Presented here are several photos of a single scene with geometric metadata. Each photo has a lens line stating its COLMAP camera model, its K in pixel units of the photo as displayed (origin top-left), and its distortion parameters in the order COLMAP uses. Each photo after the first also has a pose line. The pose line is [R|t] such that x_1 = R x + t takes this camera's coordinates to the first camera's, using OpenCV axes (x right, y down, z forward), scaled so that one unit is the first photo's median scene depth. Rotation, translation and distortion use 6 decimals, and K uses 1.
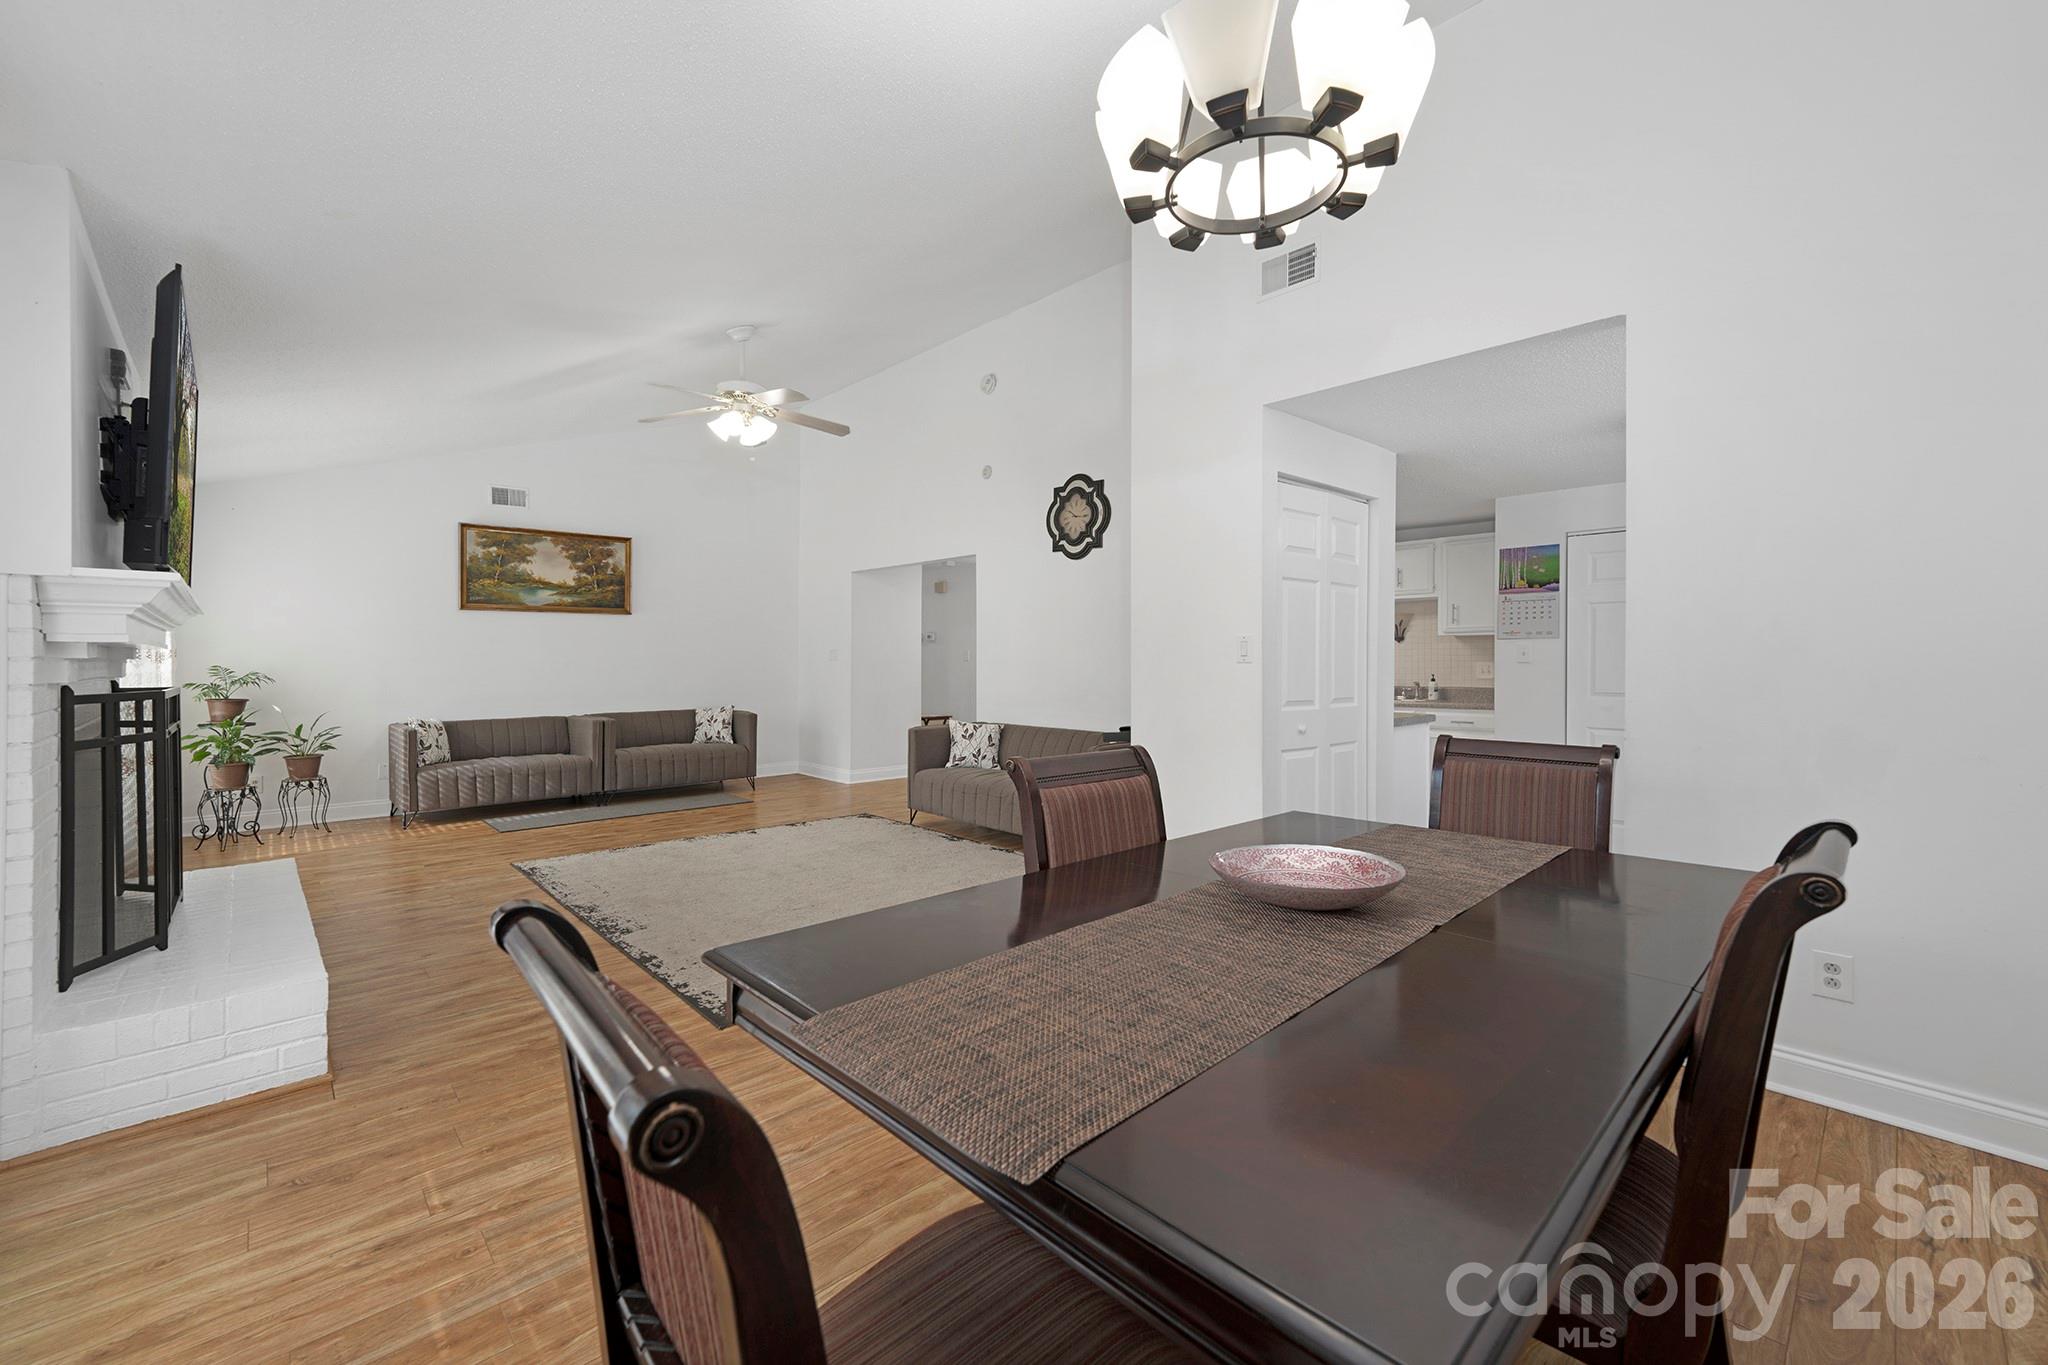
lens RADIAL K [[827.5, 0, 1022.5], [0, 827.5, 678.0], [0, 0, 1]] dist [-0.001816, -0.000431]
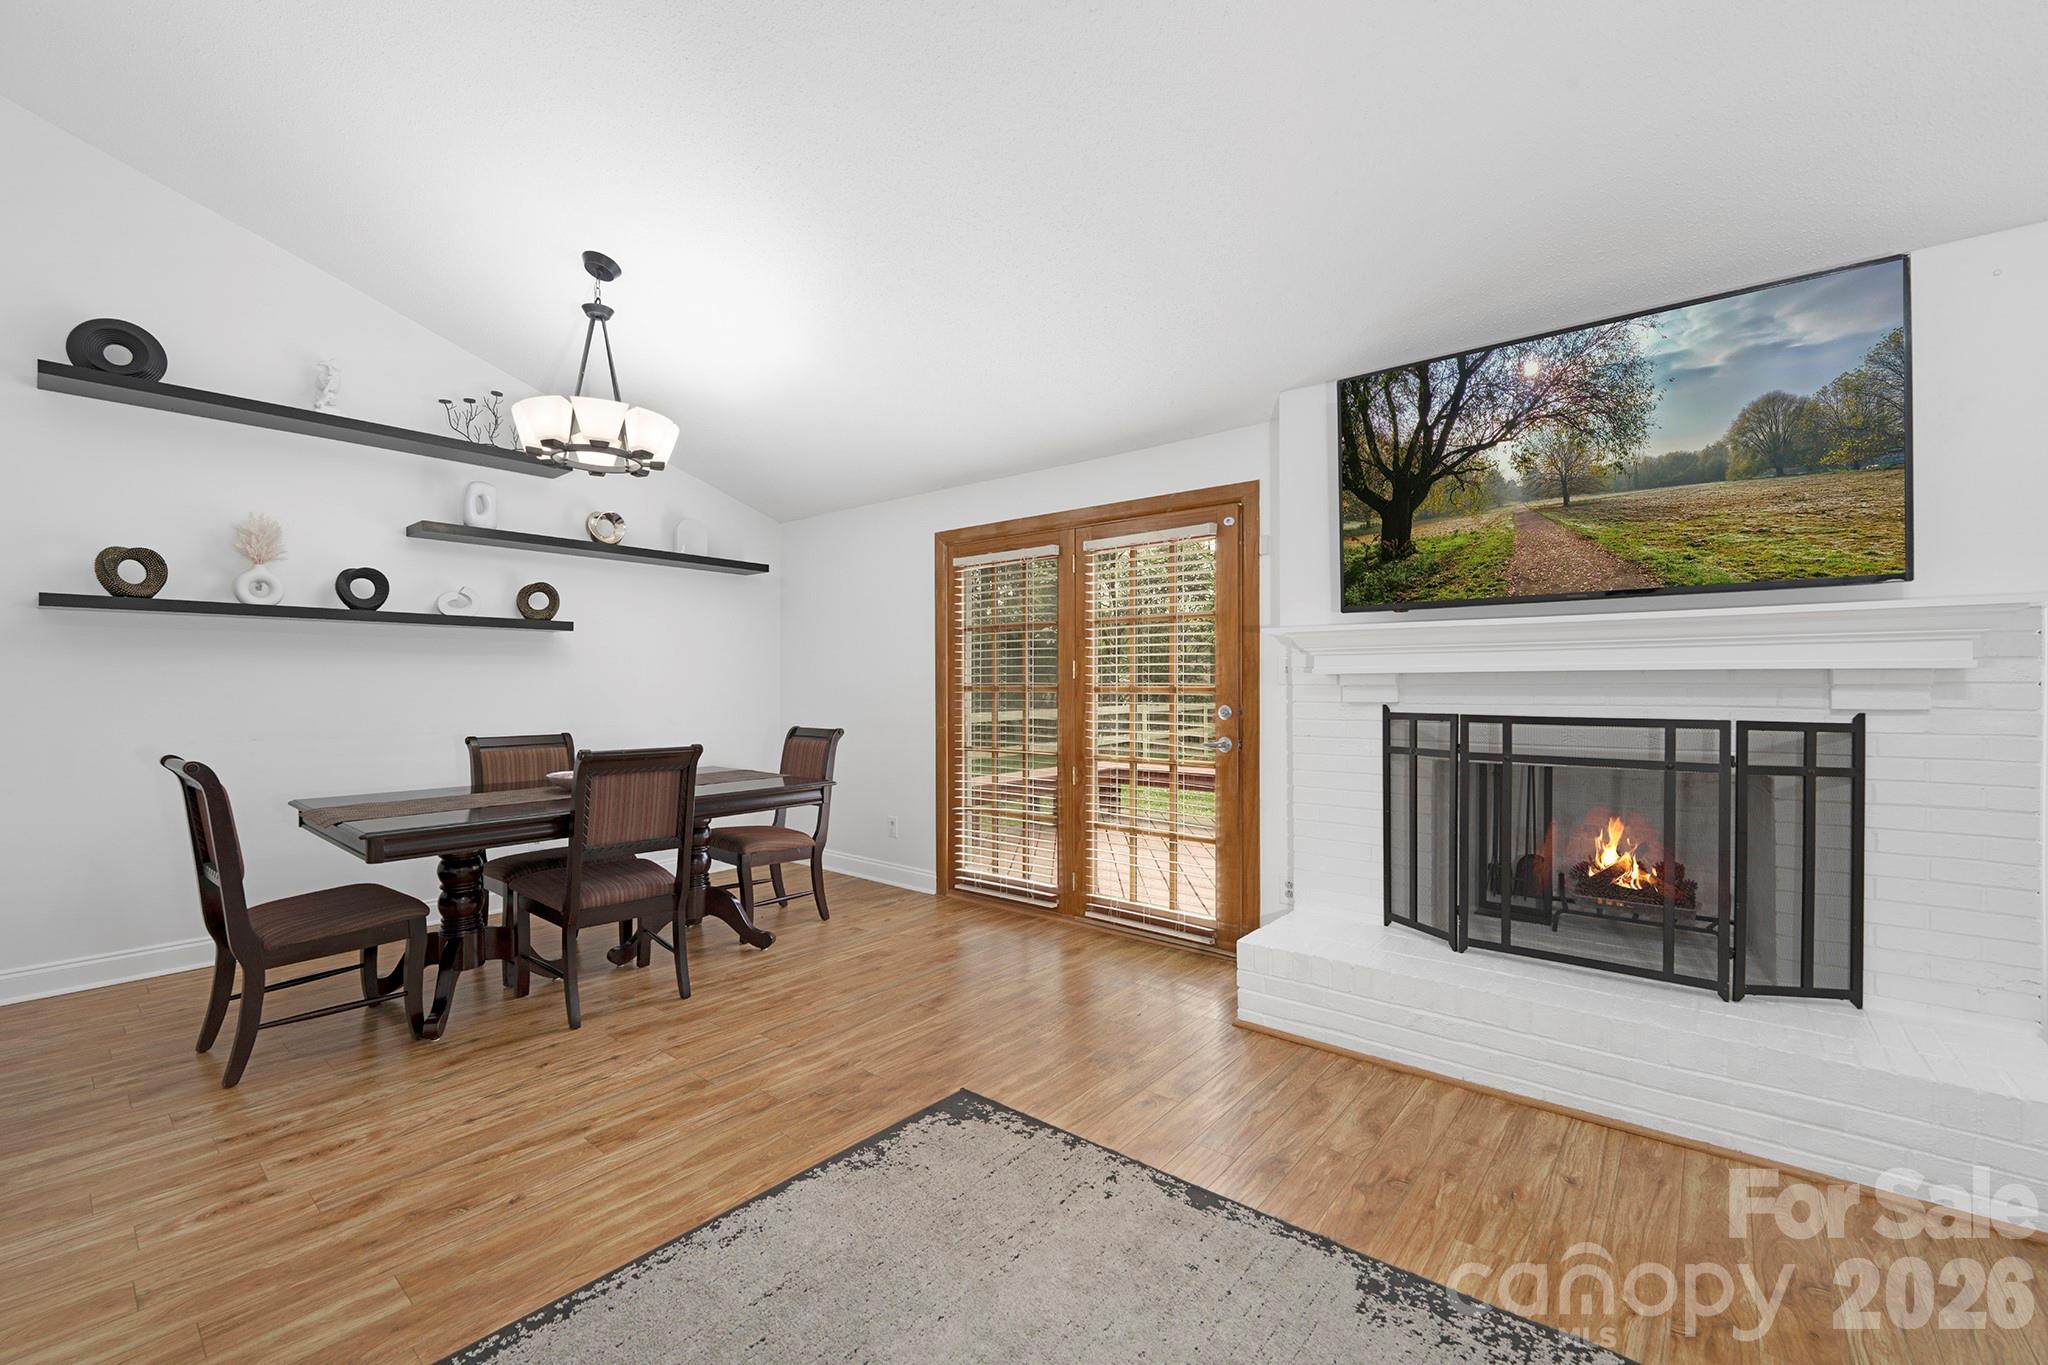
lens RADIAL K [[827.5, 0, 1022.5], [0, 827.5, 678.0], [0, 0, 1]] dist [-0.001816, -0.000431]
pose [[-0.991045, -0.001221, -0.133520, -0.273197], [-0.002518, 0.999951, 0.009542, -0.034843], [0.133502, 0.009793, -0.991000, 1.686940]]
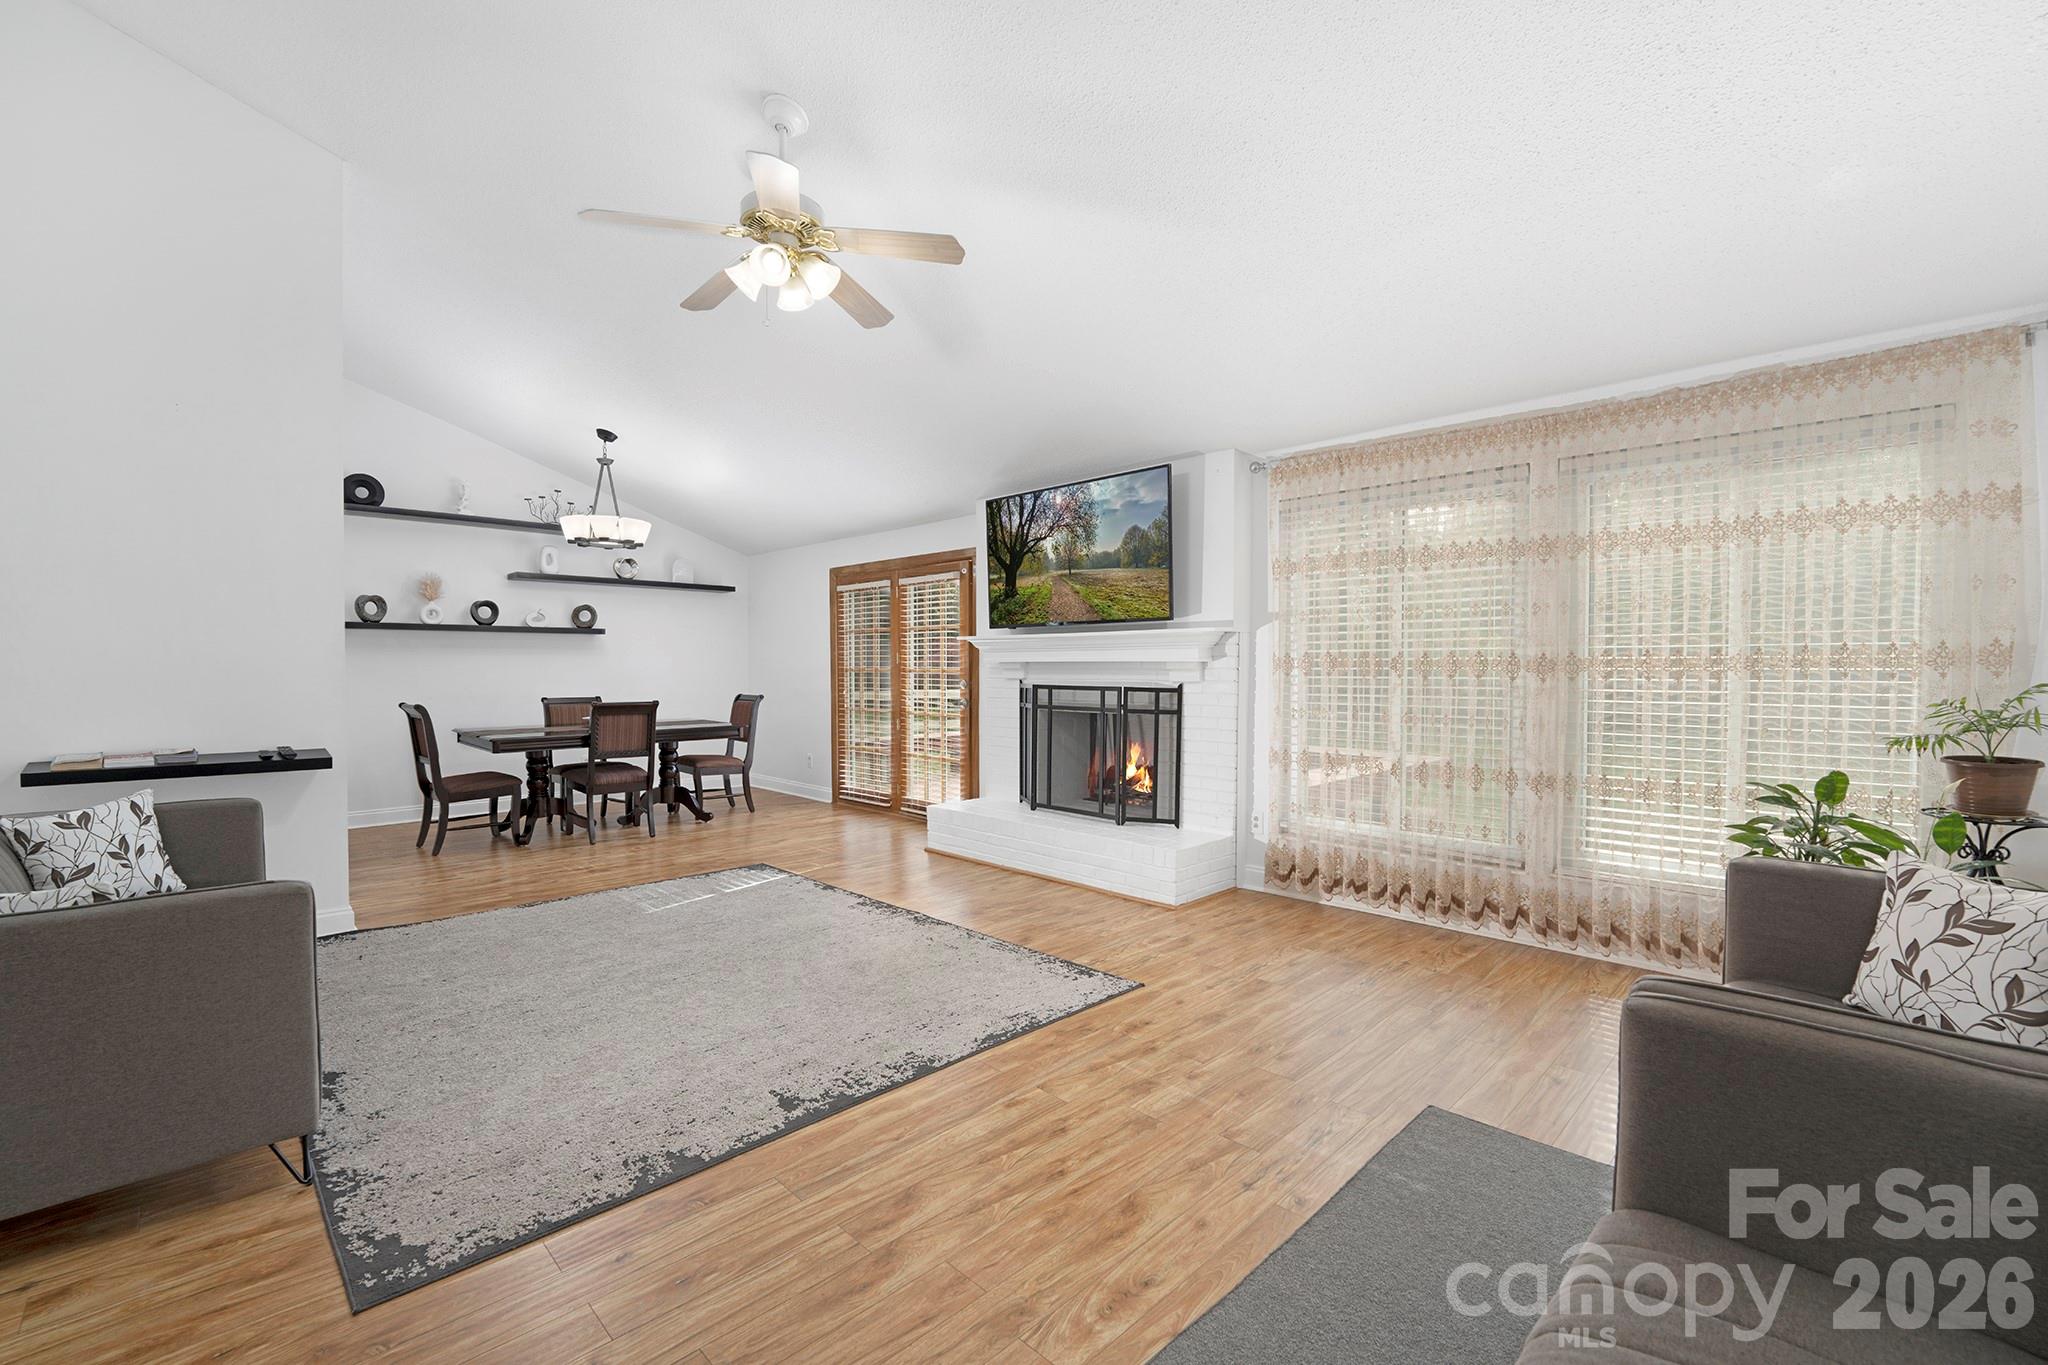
lens RADIAL K [[865.2, 0, 1024.0], [0, 865.2, 682.5], [0, 0, 1]] dist [0.001483, -0.000024]
pose [[-0.999601, 0.001362, -0.028198, -0.800877], [0.000283, 0.999269, 0.038229, -0.059177], [0.028230, 0.038205, -0.998871, 2.629476]]
